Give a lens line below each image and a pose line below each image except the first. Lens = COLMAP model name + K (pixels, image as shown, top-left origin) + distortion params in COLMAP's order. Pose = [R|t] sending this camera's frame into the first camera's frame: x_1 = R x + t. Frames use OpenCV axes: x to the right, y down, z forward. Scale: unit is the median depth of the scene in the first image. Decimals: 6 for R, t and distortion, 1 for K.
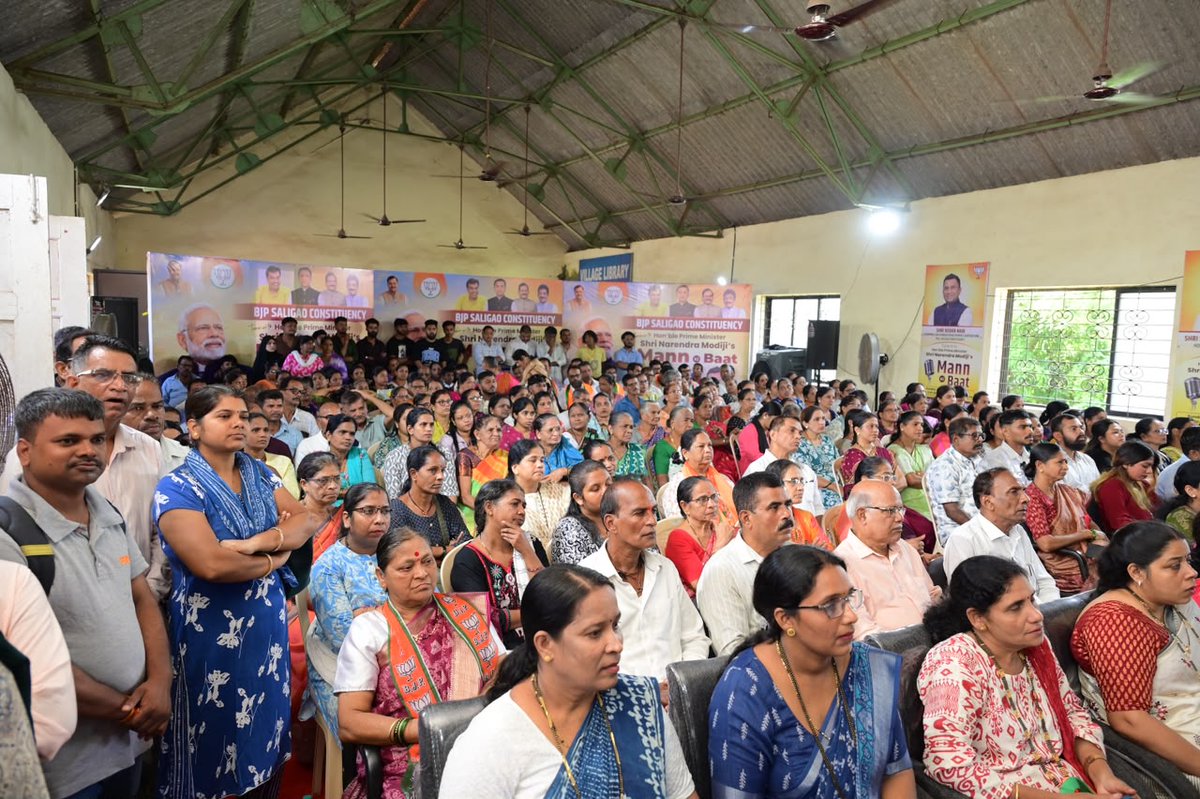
lens RADIAL K [[793.0, 0, 598.9], [0, 793.0, 402.5], [0, 0, 1]] dist [0.004854, -0.001667]
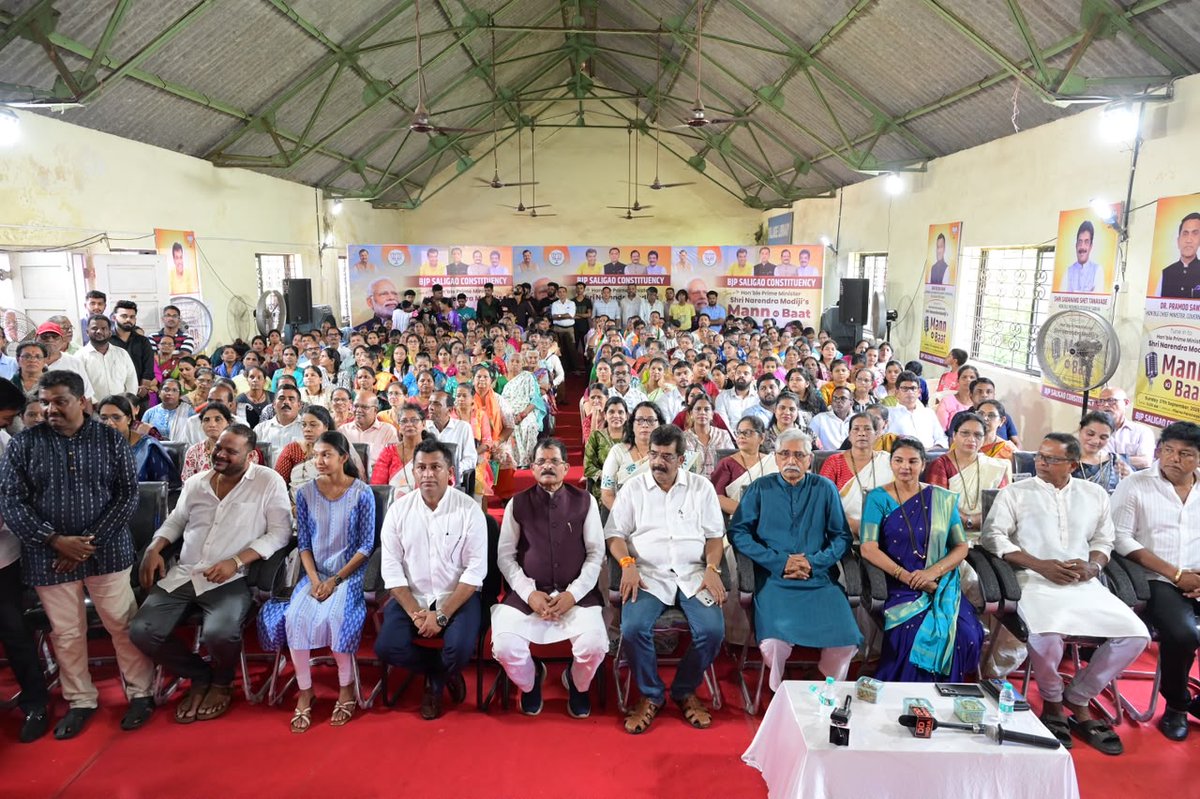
lens RADIAL K [[793.0, 0, 599.4], [0, 793.0, 400.7], [0, 0, 1]] dist [0.004854, -0.001667]
pose [[0.889844, 0.050986, -0.453408, 0.416489], [-0.021987, 0.997374, 0.069004, -0.004613], [0.455735, -0.051434, 0.888628, -0.107332]]
